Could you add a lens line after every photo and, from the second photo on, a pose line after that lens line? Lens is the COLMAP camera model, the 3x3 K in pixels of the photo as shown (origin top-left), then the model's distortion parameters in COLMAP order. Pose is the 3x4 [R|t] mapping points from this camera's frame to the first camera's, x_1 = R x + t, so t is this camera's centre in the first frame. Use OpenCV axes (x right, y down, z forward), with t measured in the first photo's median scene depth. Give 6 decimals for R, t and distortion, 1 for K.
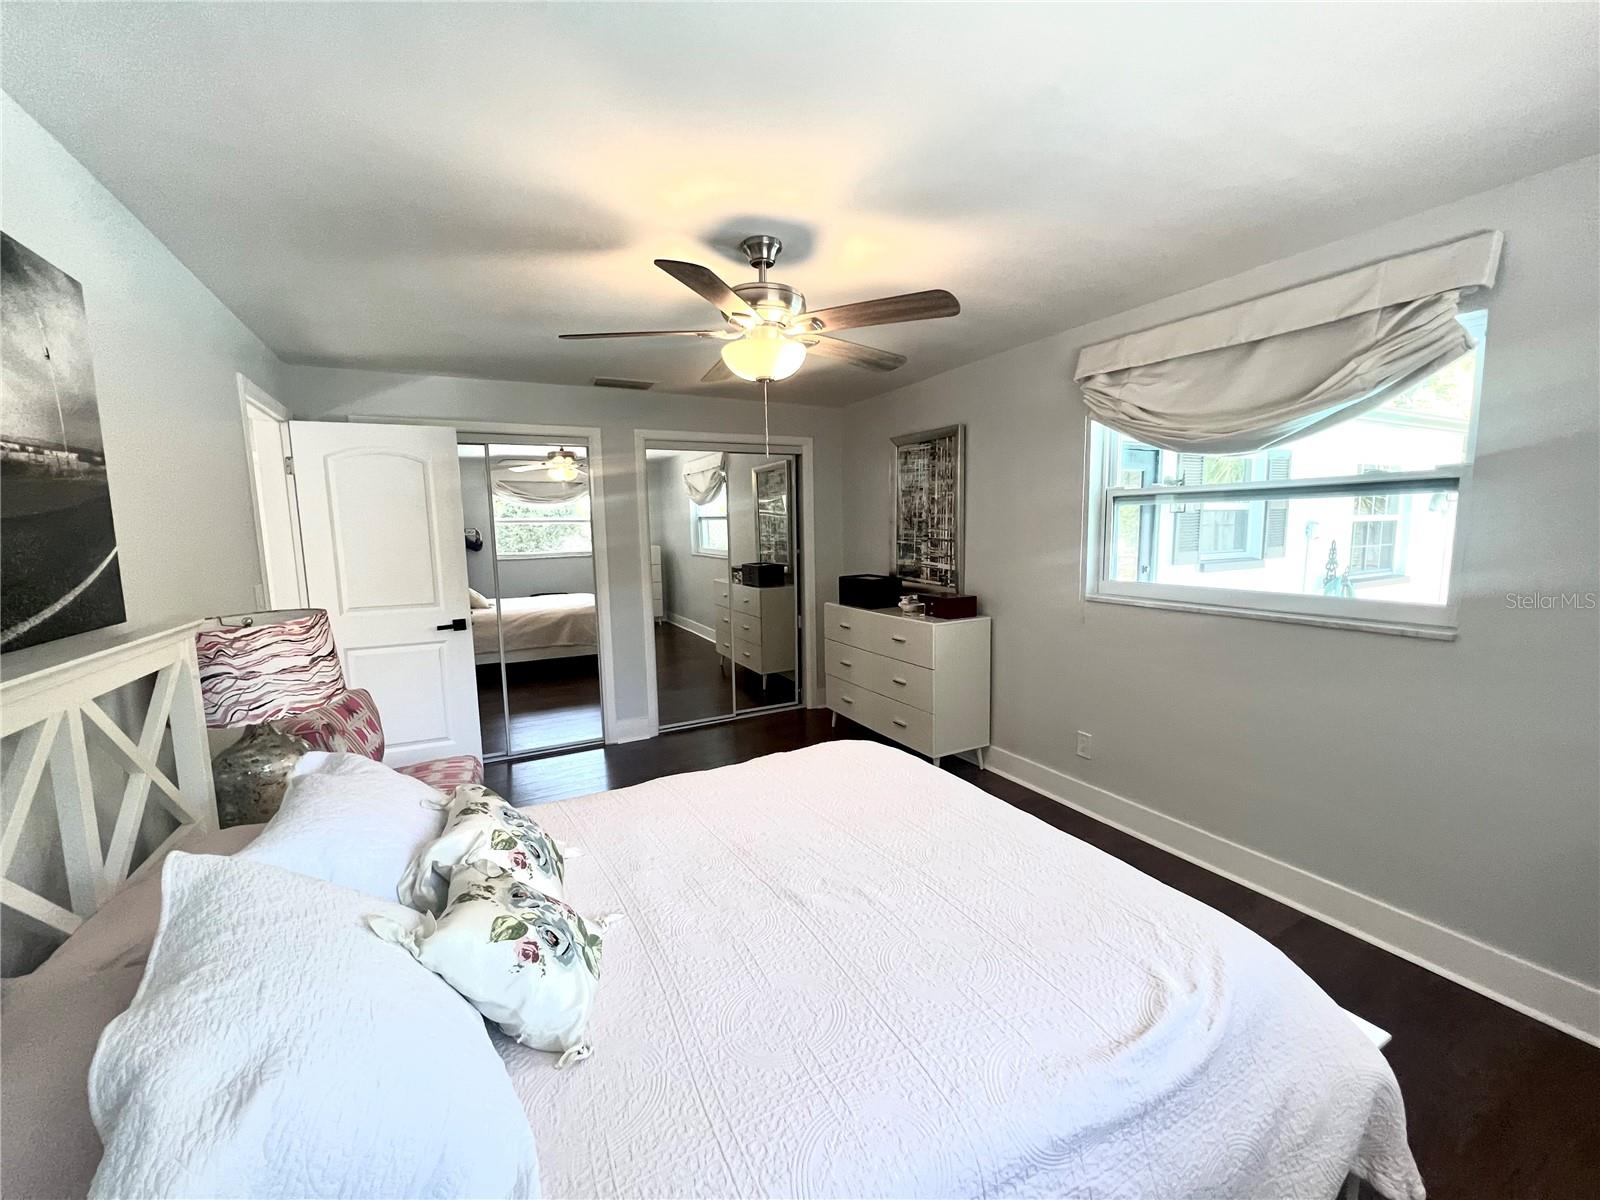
lens RADIAL K [[642.2, 0, 803.6], [0, 642.2, 602.3], [0, 0, 1]] dist [-0.001993, 0.000775]
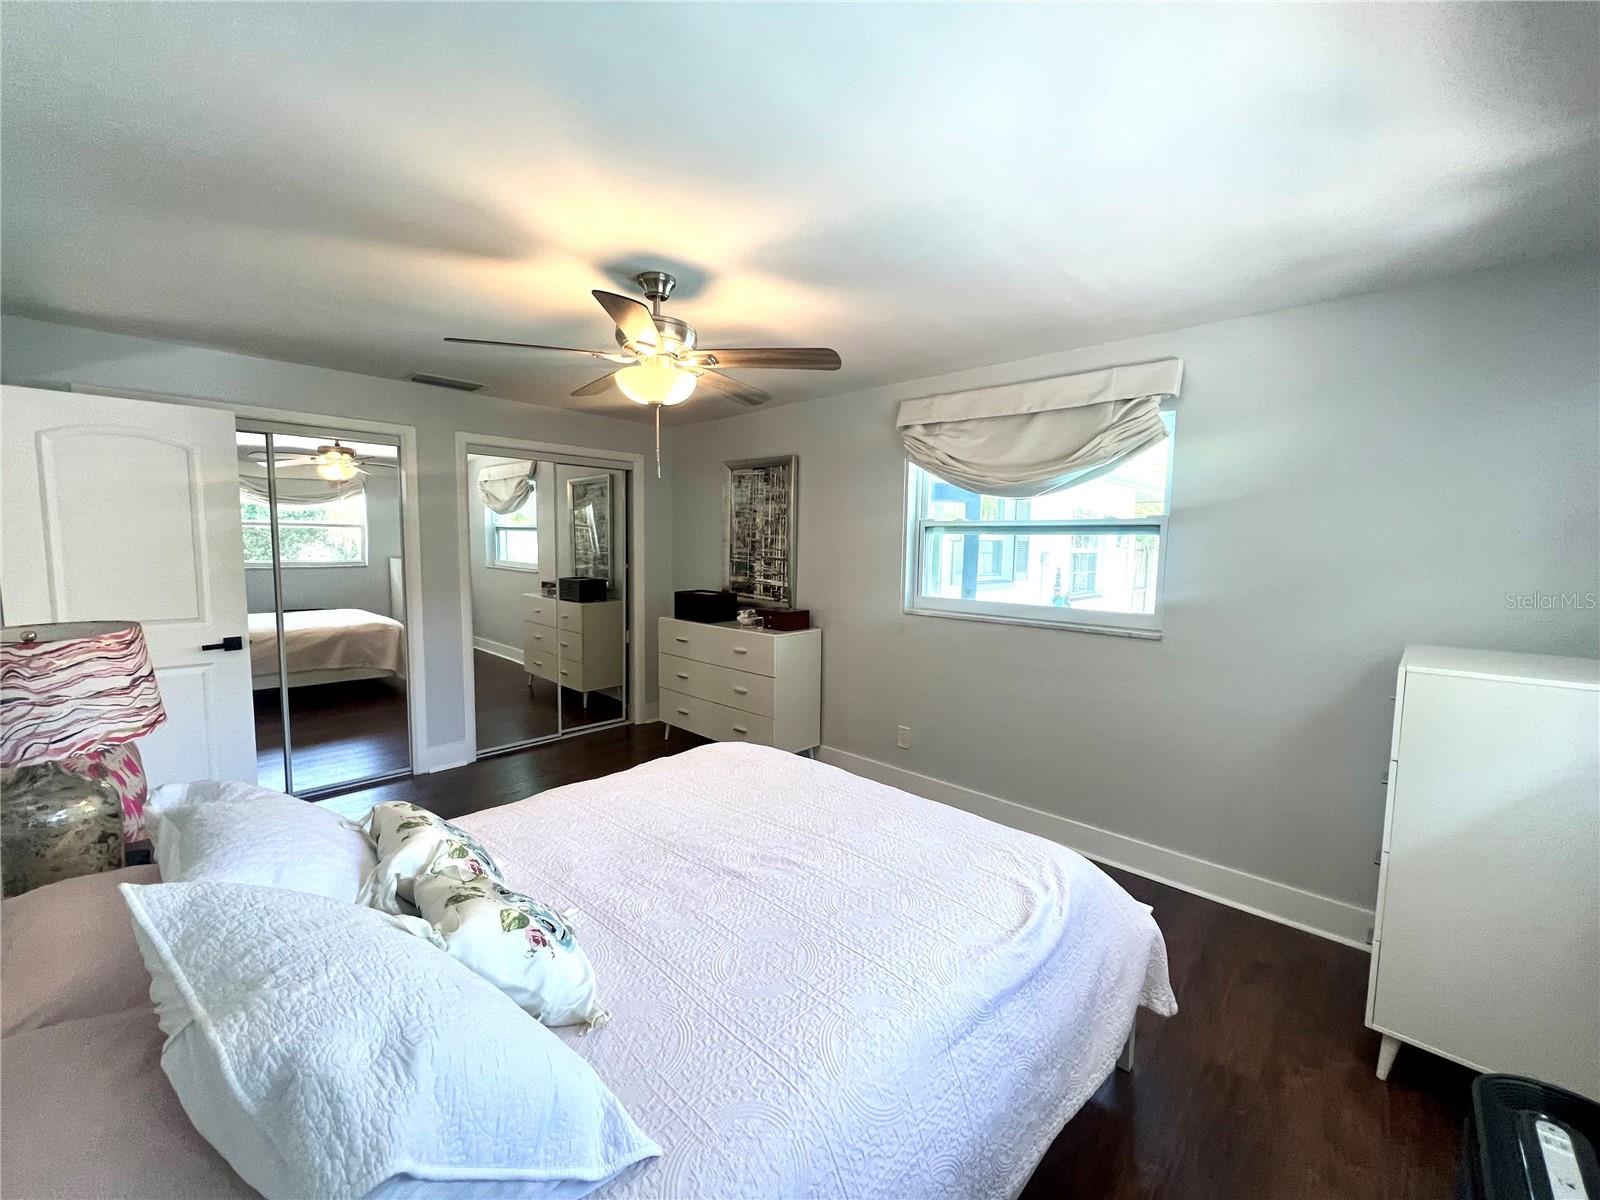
lens RADIAL K [[641.8, 0, 803.0], [0, 641.8, 602.5], [0, 0, 1]] dist [-0.000570, 0.000592]
pose [[0.945319, 0.004612, 0.326115, -0.128440], [0.004370, 0.999631, -0.026805, 0.008283], [-0.326119, 0.026764, 0.944950, -0.054985]]
